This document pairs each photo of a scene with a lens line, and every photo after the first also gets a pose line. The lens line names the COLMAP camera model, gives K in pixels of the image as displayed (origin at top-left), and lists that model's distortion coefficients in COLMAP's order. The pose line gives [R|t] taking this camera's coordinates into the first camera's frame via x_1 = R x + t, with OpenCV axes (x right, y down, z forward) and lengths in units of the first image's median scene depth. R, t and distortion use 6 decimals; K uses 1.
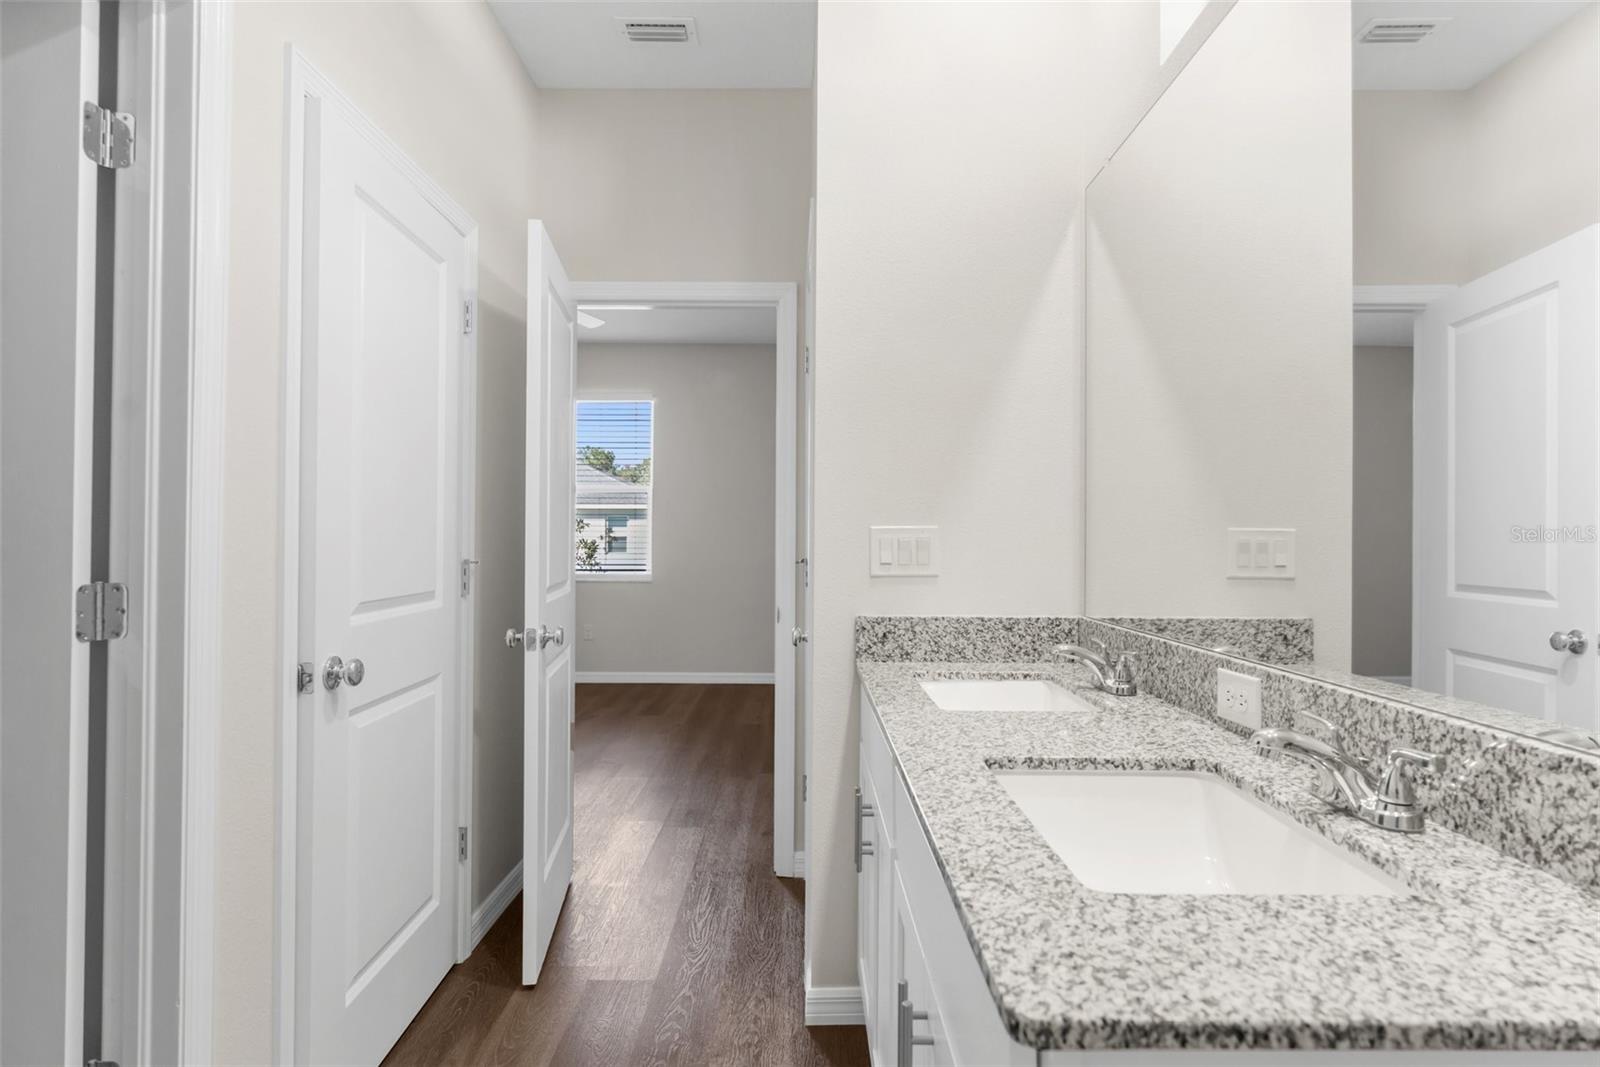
lens RADIAL K [[829.9, 0, 800.0], [0, 829.9, 533.5], [0, 0, 1]] dist [-0.001360, 0.001186]
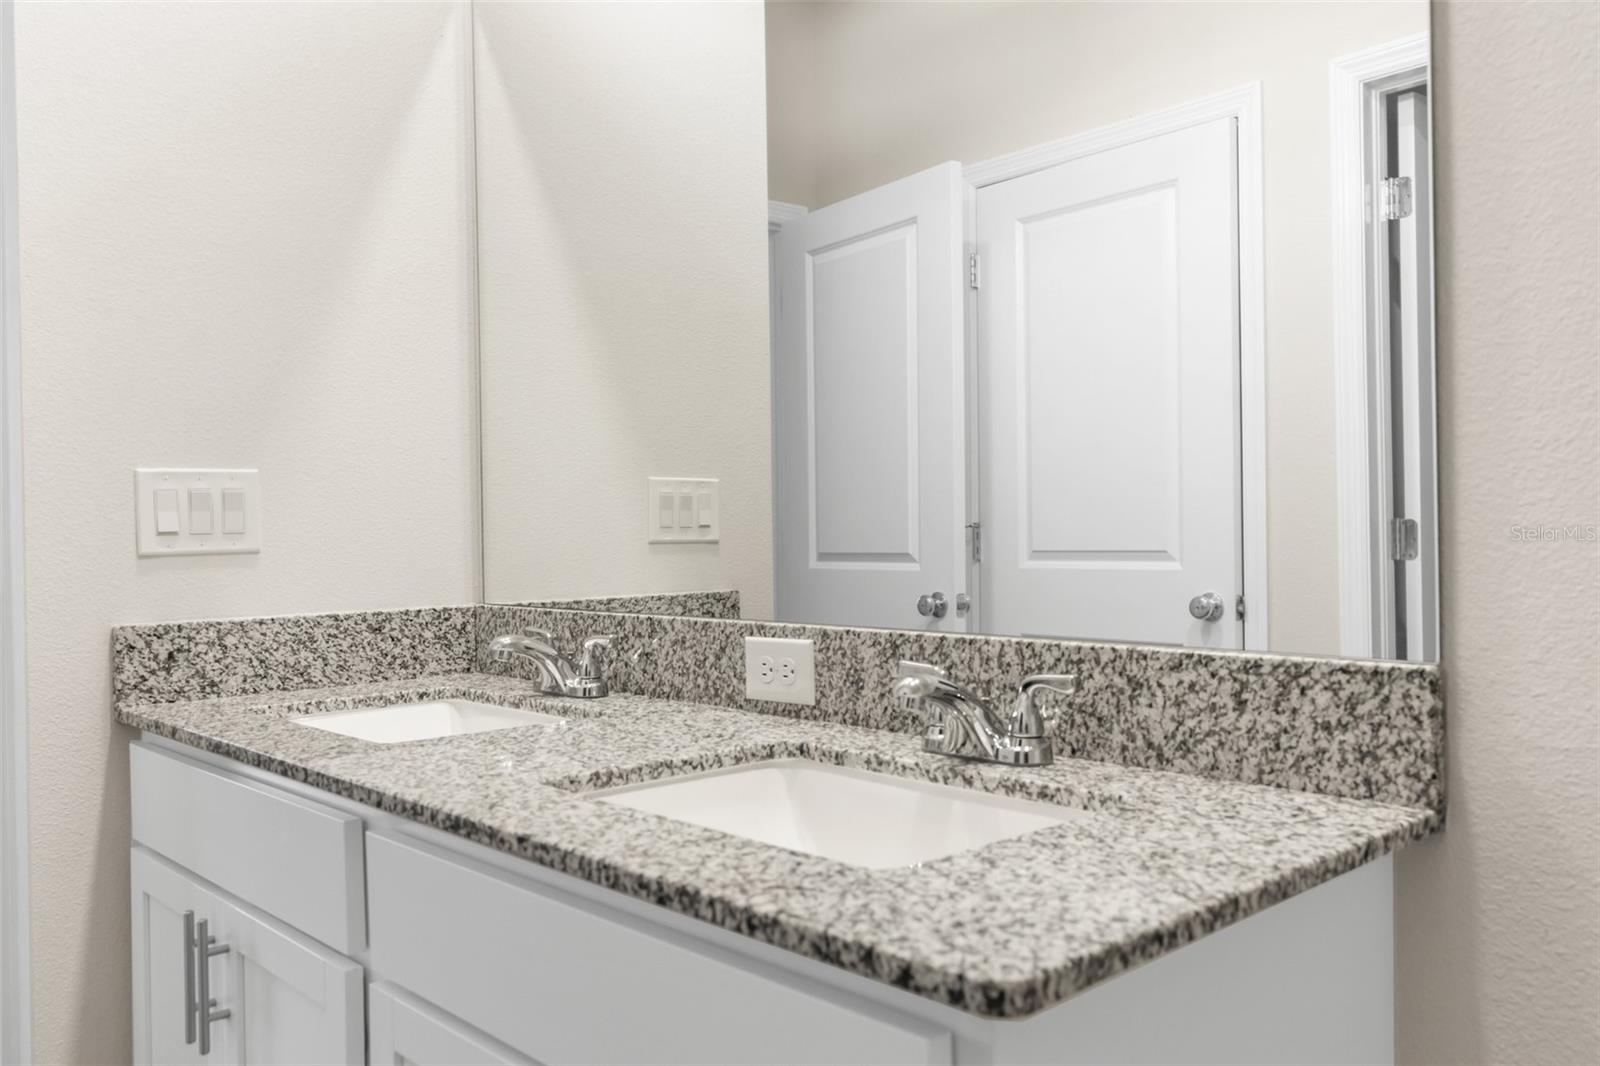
lens RADIAL K [[1262.9, 0, 800.0], [0, 1262.9, 533.0], [0, 0, 1]] dist [0.002743, 0.003889]
pose [[0.740202, -0.021057, 0.672055, -0.433186], [0.014380, 0.999777, 0.015488, 0.078446], [-0.672231, -0.001800, 0.740339, 0.144114]]
